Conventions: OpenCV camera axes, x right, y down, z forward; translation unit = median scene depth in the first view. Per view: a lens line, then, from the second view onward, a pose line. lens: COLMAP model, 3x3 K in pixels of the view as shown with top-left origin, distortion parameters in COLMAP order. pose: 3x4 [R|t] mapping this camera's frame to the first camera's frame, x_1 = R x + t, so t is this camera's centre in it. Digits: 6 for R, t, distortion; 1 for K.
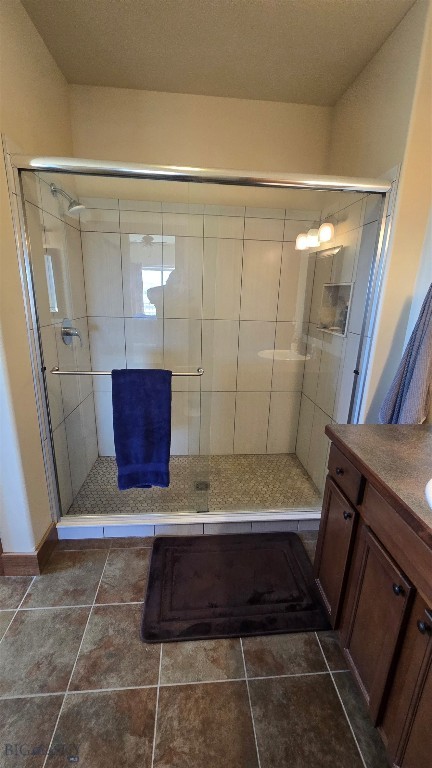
lens RADIAL K [[310.7, 0, 219.1], [0, 310.7, 380.3], [0, 0, 1]] dist [-0.002878, -0.000217]
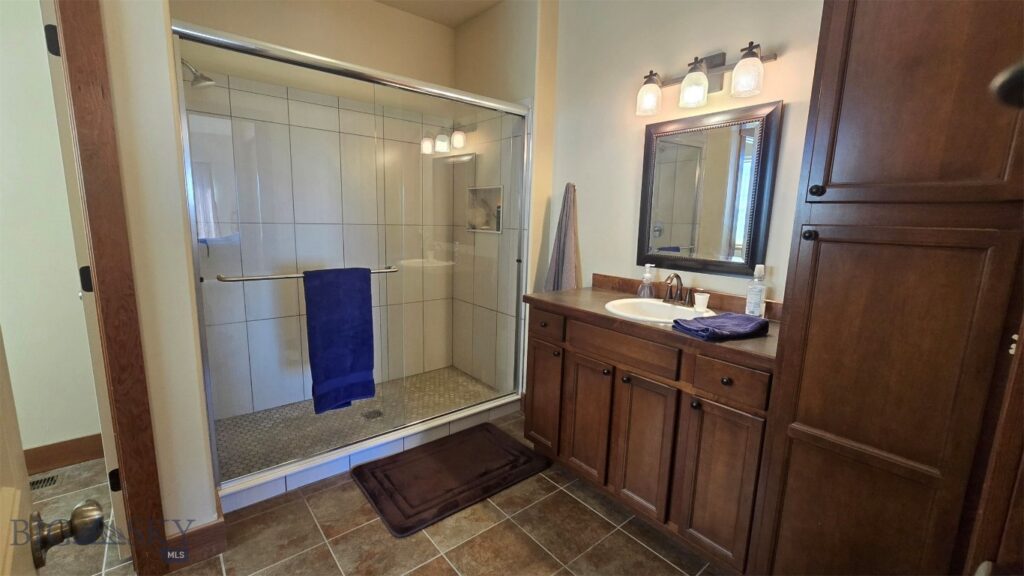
lens RADIAL K [[414.3, 0, 506.3], [0, 414.3, 286.6], [0, 0, 1]] dist [-0.002878, -0.000217]
pose [[0.829669, -0.101513, 0.548949, -0.480862], [0.149951, 0.987715, -0.043981, 0.135973], [-0.537740, 0.118805, 0.834698, -0.266697]]
